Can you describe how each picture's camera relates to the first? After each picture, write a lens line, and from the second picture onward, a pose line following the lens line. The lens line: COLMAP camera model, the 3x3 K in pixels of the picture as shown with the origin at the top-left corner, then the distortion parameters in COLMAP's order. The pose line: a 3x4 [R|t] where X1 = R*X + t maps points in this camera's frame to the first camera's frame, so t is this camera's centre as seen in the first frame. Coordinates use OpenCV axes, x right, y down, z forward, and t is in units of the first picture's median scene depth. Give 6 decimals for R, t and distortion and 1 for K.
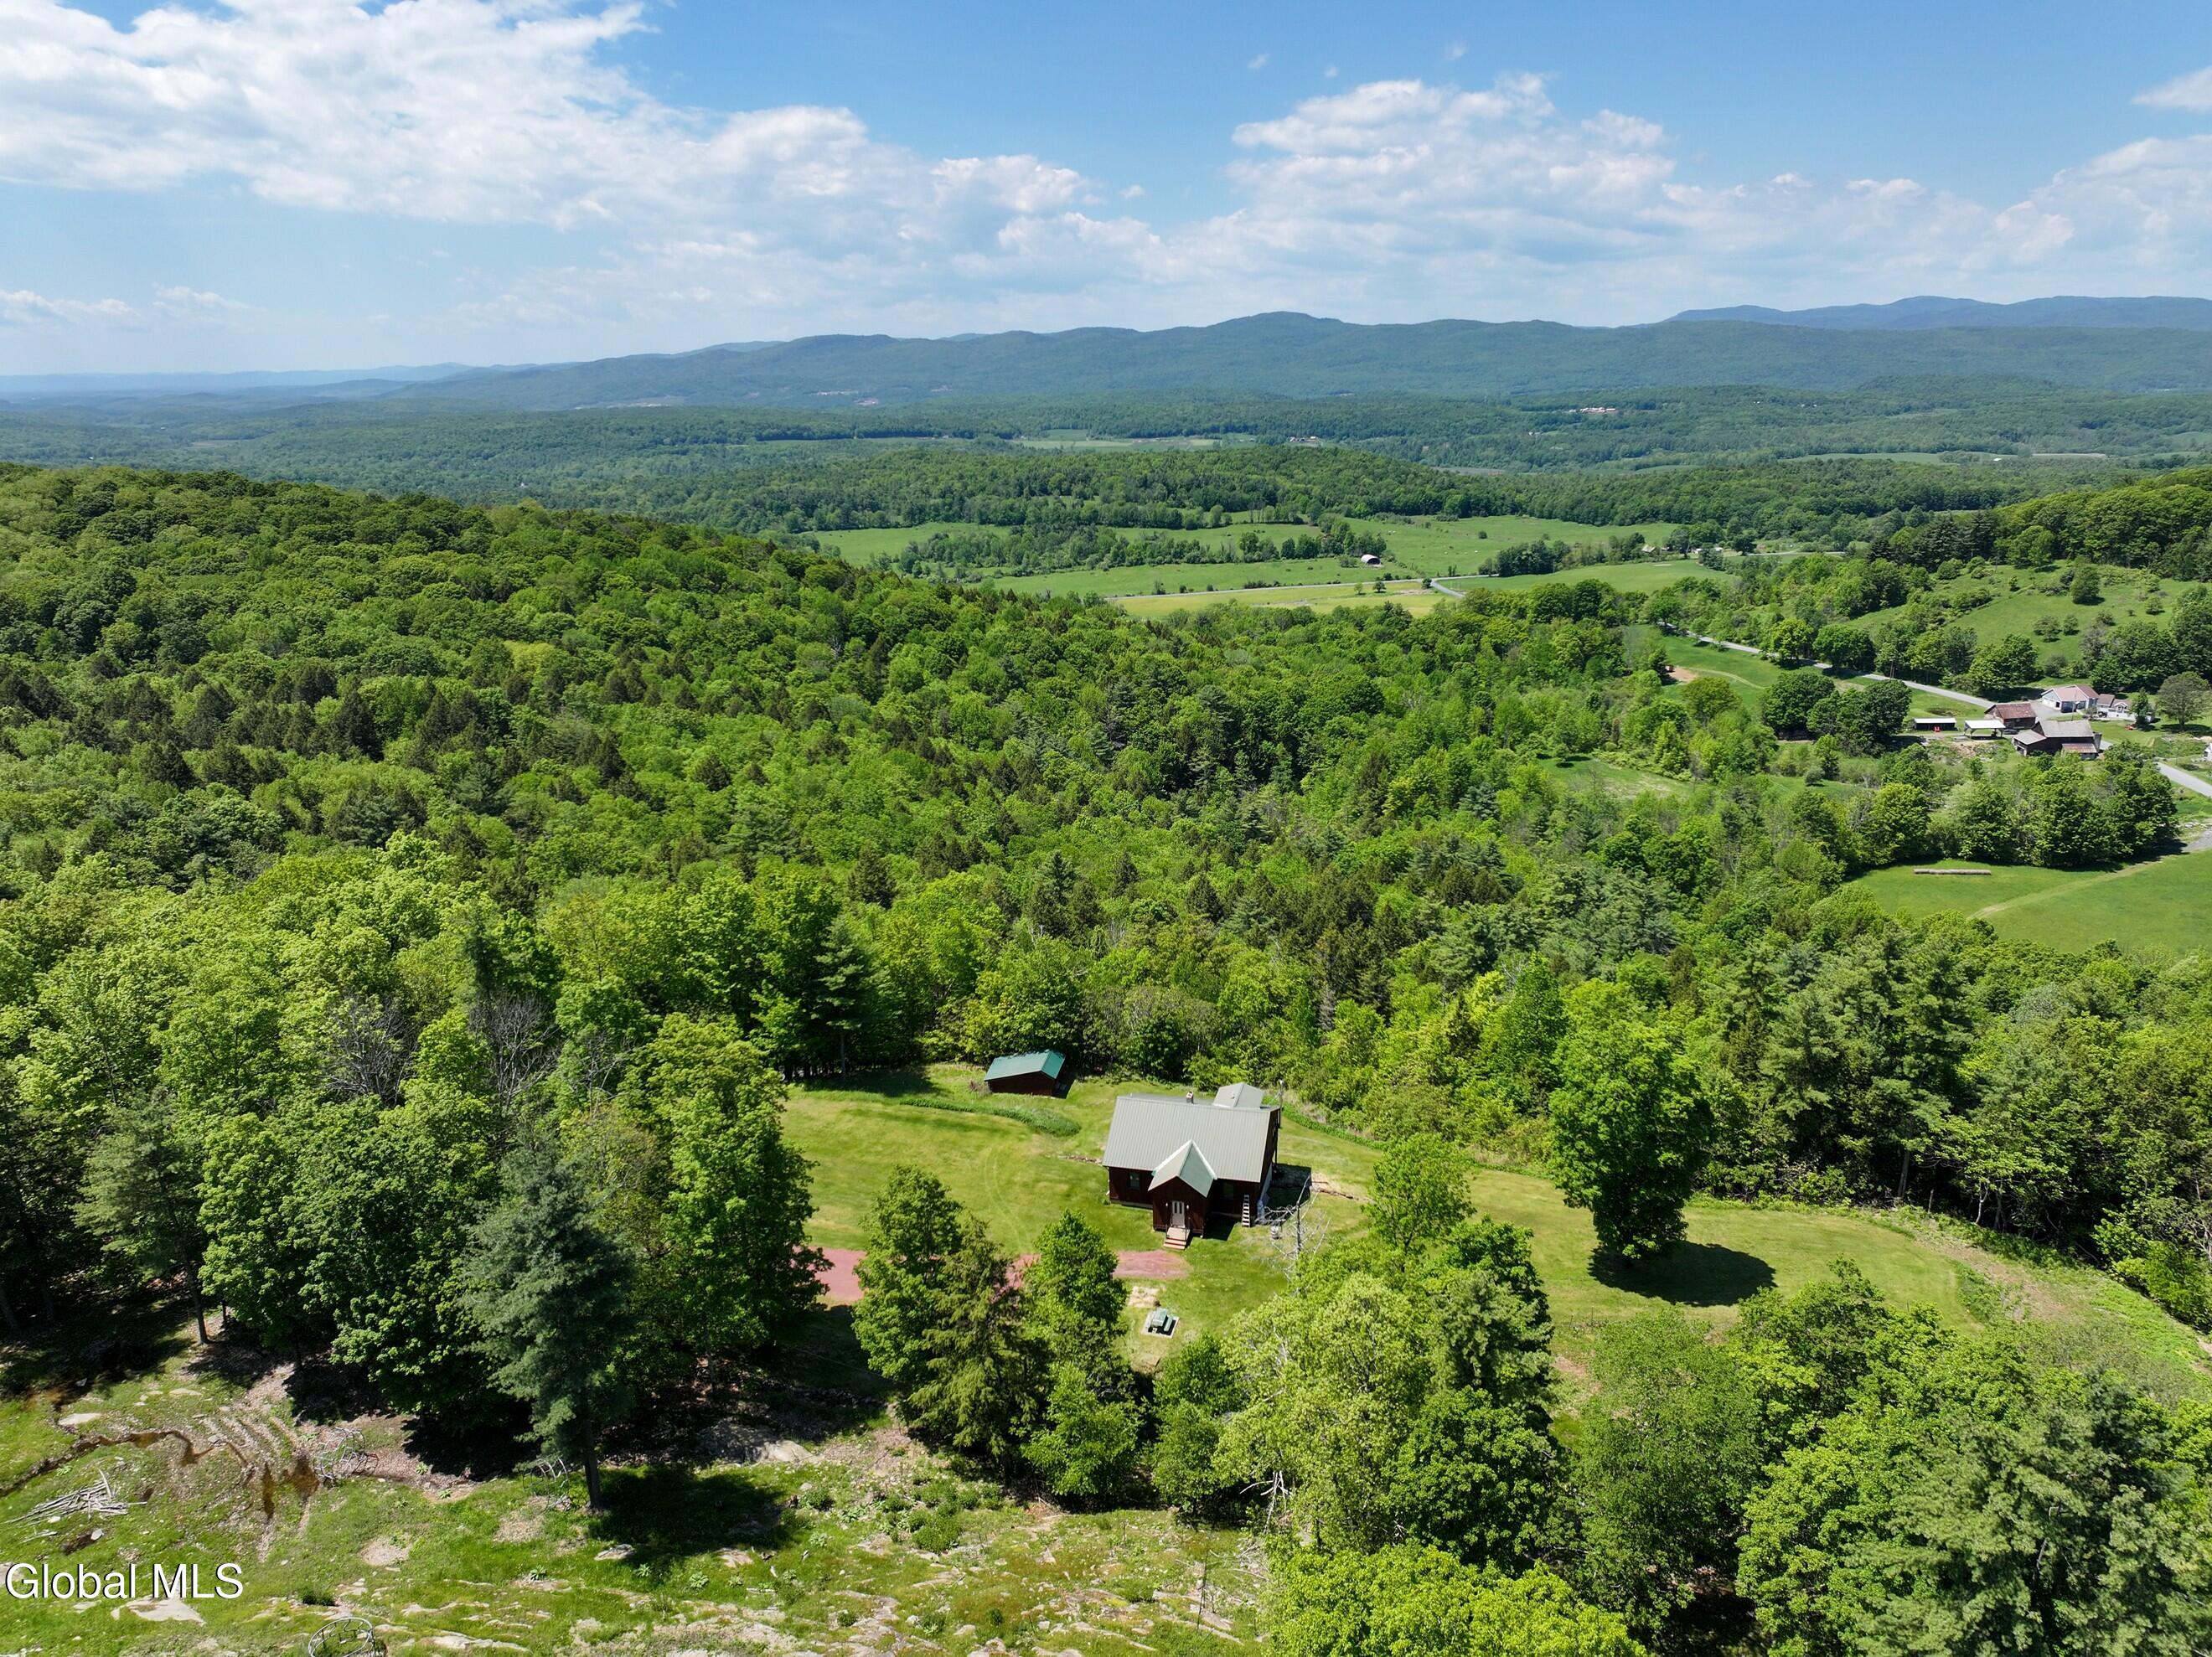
lens RADIAL K [[1558.6, 0, 1101.1], [0, 1558.6, 834.9], [0, 0, 1]] dist [0.003994, 0.001318]
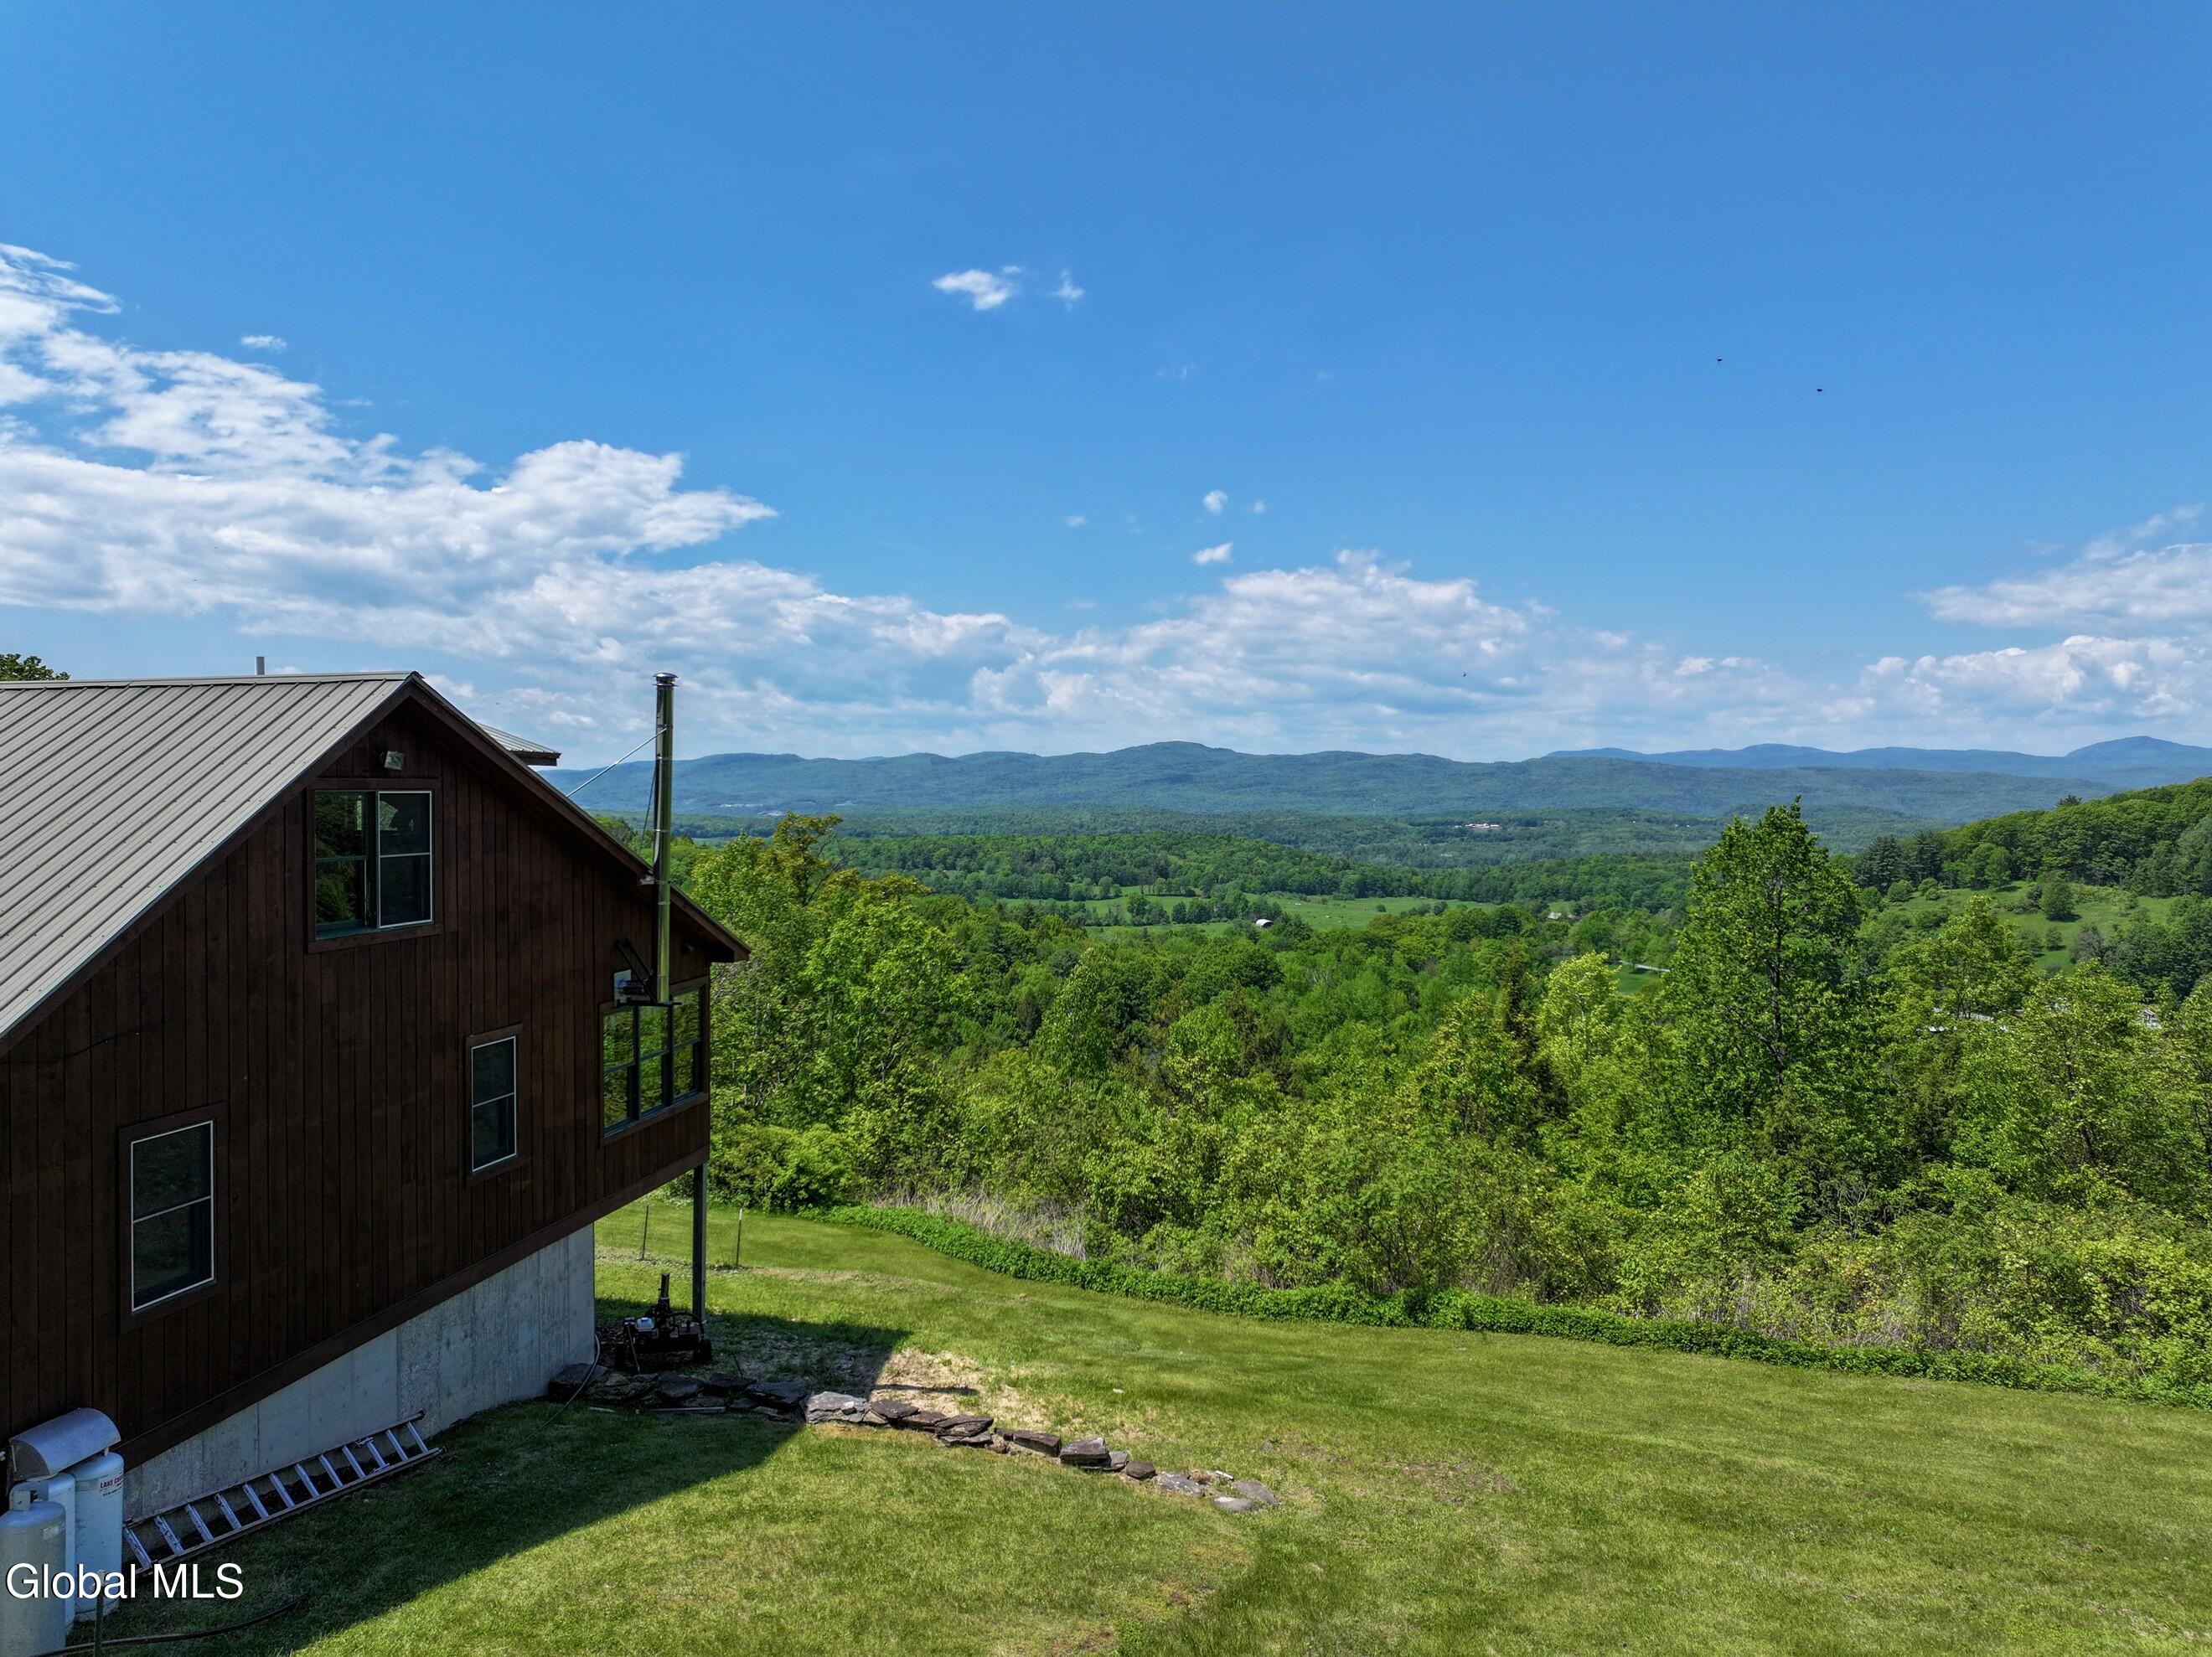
lens RADIAL K [[1557.5, 0, 1099.1], [0, 1557.5, 850.7], [0, 0, 1]] dist [-0.006444, 0.023633]
pose [[0.998084, 0.017014, 0.059494, 0.029158], [-0.001186, 0.966540, -0.256515, 0.041542], [-0.061867, 0.255953, 0.964708, 0.164631]]
